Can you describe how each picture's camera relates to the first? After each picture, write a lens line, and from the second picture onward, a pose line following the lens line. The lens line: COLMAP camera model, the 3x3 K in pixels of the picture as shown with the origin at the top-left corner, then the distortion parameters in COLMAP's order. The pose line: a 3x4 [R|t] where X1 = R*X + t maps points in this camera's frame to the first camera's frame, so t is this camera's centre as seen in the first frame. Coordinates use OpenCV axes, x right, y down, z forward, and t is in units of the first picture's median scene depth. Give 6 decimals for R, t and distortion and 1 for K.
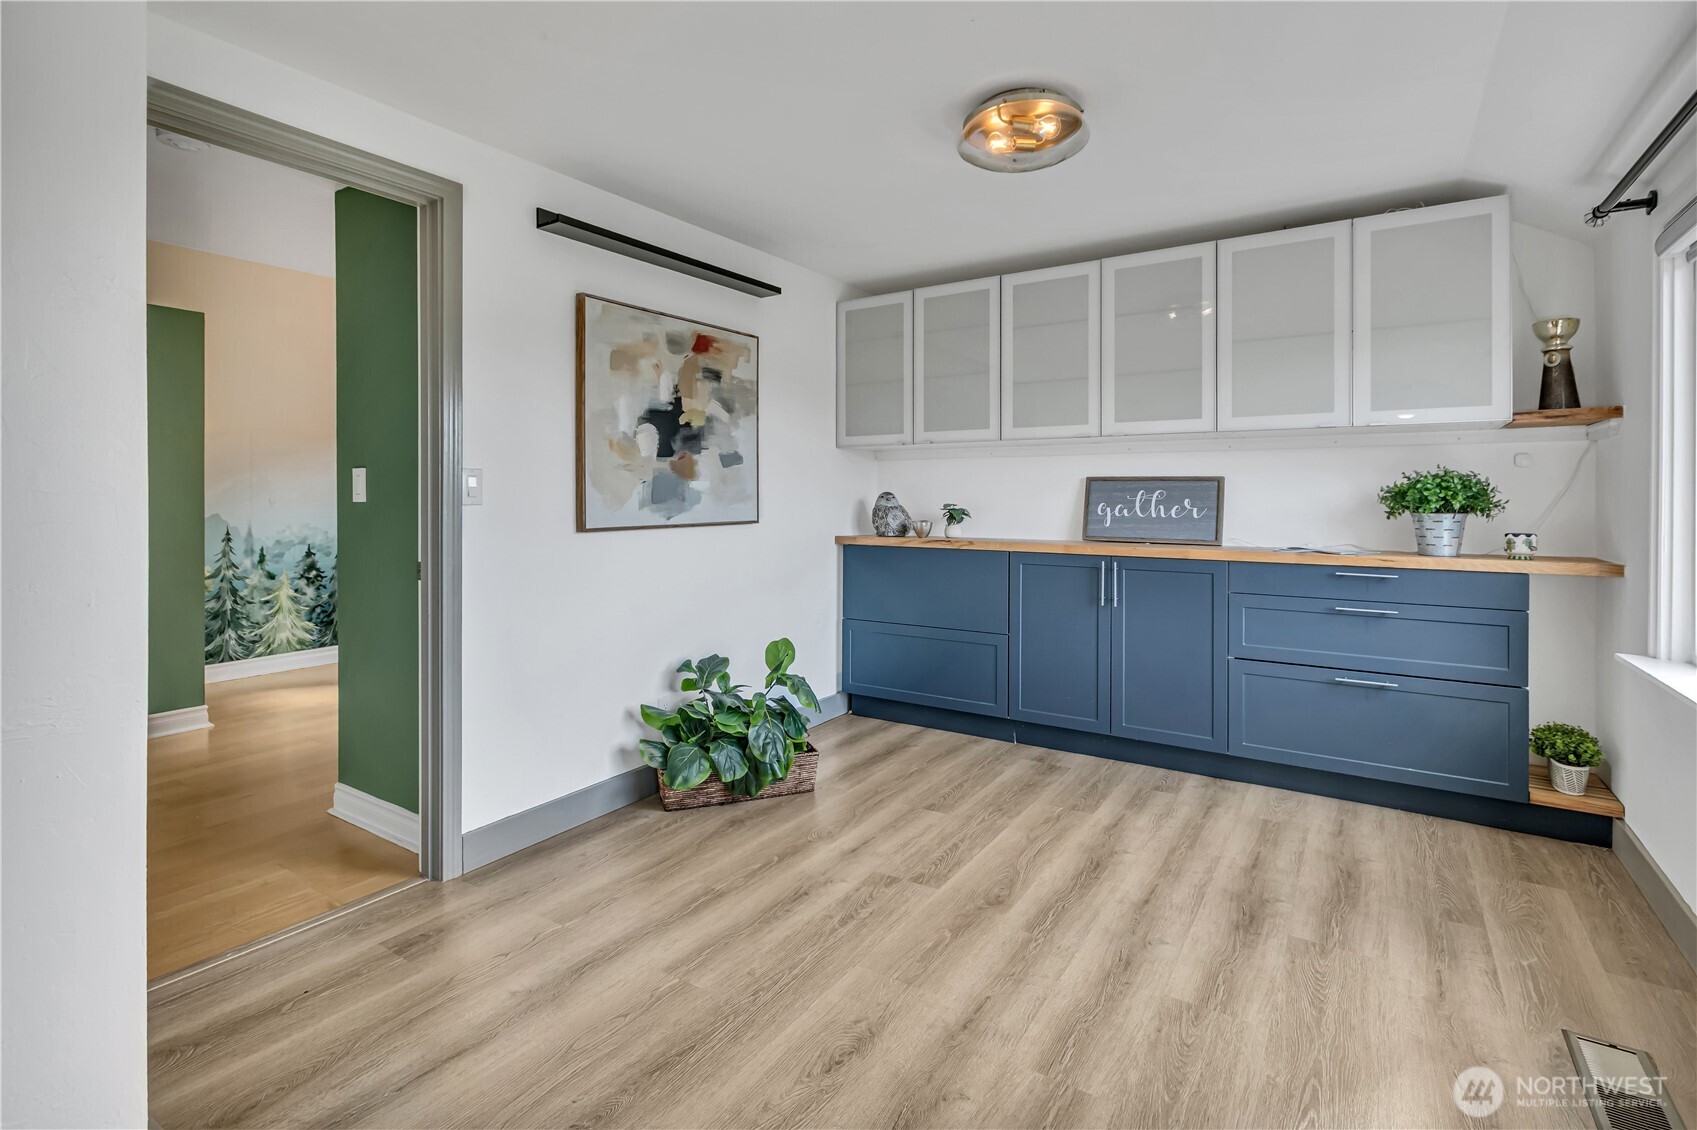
lens RADIAL K [[831.1, 0, 853.7], [0, 831.1, 491.3], [0, 0, 1]] dist [-0.000177, -0.000115]
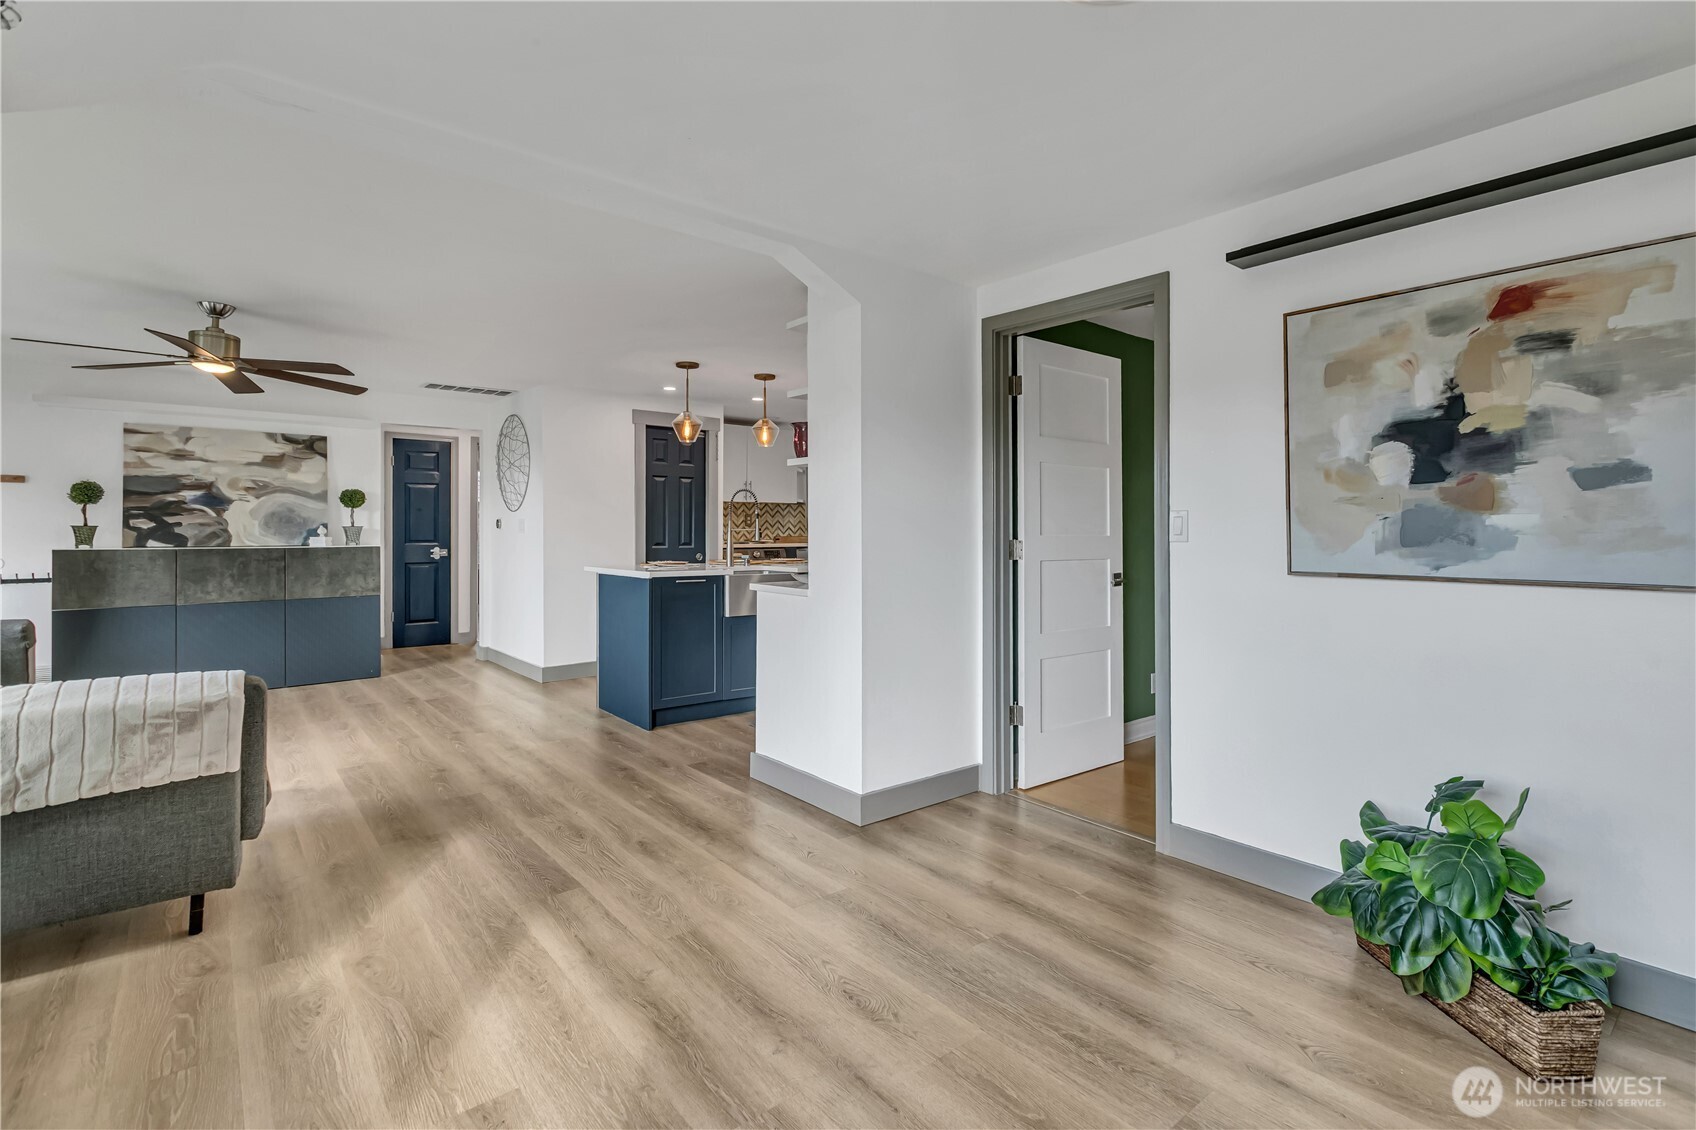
lens RADIAL K [[798.9, 0, 855.1], [0, 798.9, 524.2], [0, 0, 1]] dist [-0.003364, -0.000867]
pose [[-0.322495, -0.006828, -0.946547, 0.596643], [-0.001265, 0.999976, -0.006783, 0.000143], [0.946570, -0.000990, -0.322496, 0.755180]]
